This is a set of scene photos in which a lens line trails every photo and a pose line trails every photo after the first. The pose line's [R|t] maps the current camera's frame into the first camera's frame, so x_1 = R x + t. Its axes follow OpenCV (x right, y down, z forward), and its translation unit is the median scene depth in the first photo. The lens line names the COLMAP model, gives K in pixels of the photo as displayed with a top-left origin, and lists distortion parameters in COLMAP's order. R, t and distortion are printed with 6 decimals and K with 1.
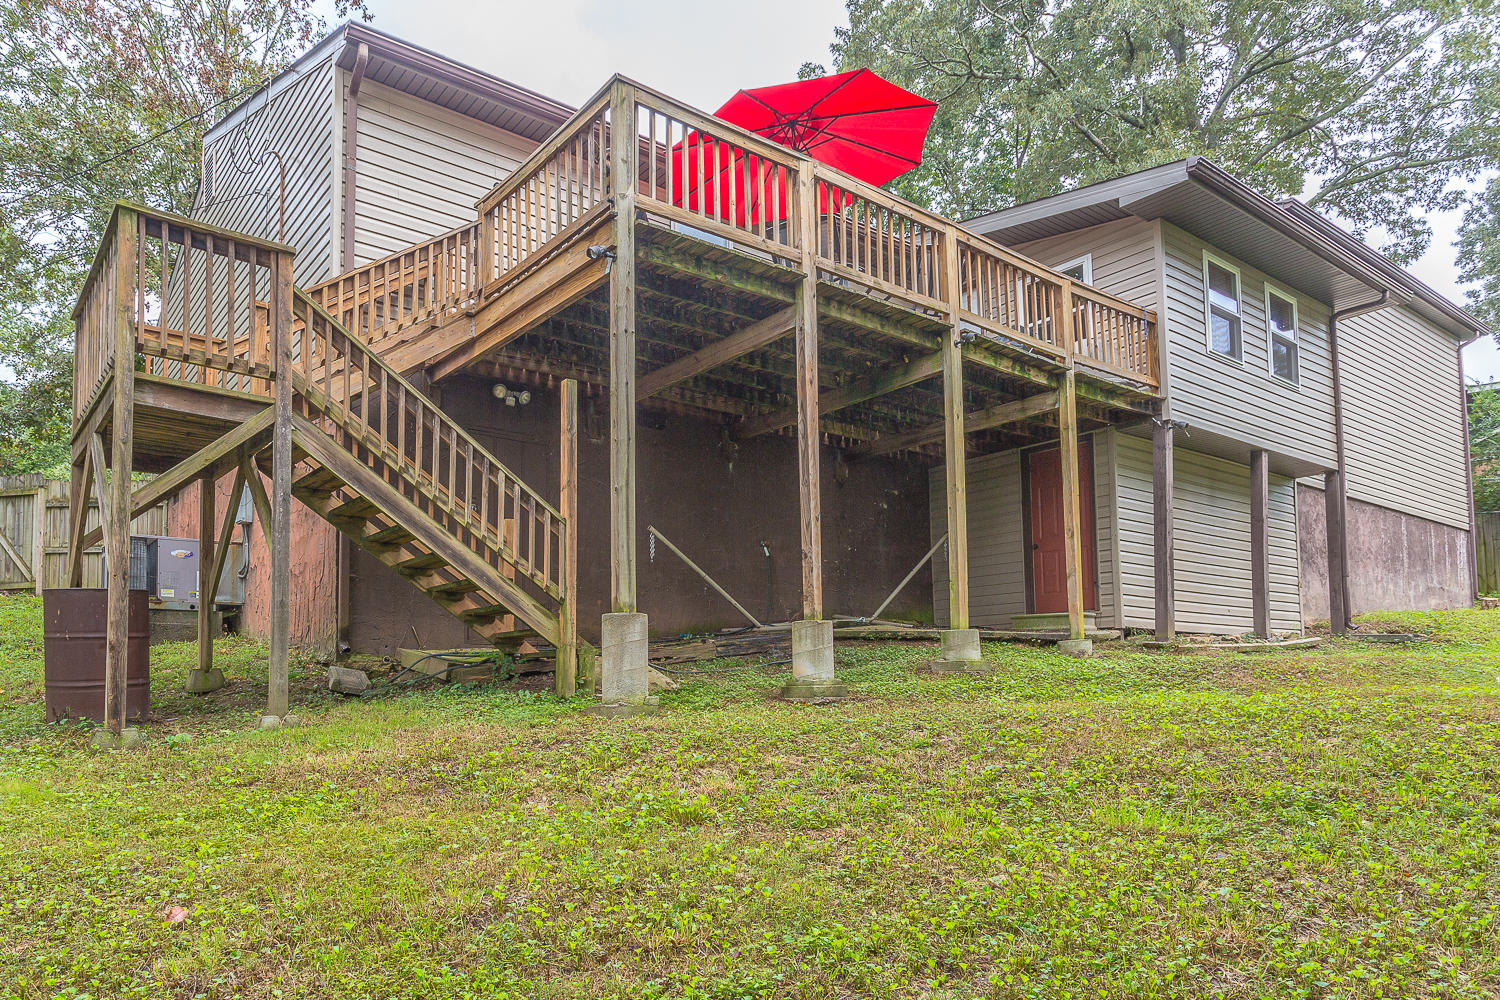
lens RADIAL K [[937.6, 0, 750.3], [0, 937.6, 613.8], [0, 0, 1]] dist [0.004789, 0.000195]
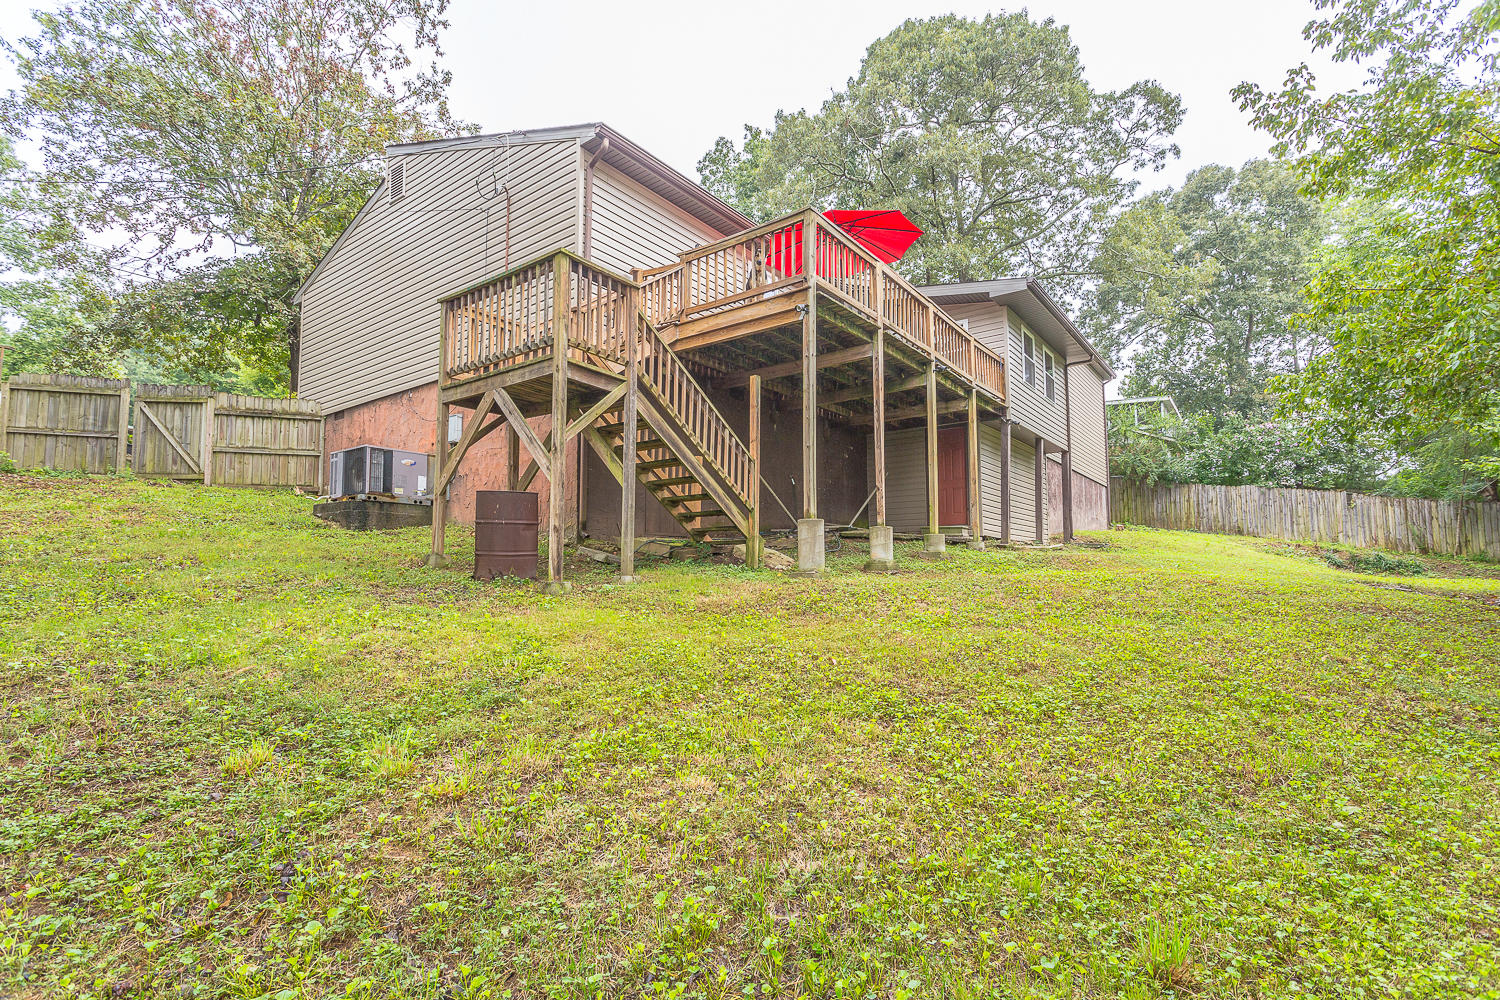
lens RADIAL K [[733.1, 0, 768.1], [0, 733.1, 502.8], [0, 0, 1]] dist [0.010624, 0.001323]
pose [[0.945486, 0.041250, 0.323038, -0.506153], [-0.033285, 0.998991, -0.030144, 0.010201], [-0.323956, 0.017748, 0.945906, -0.193803]]
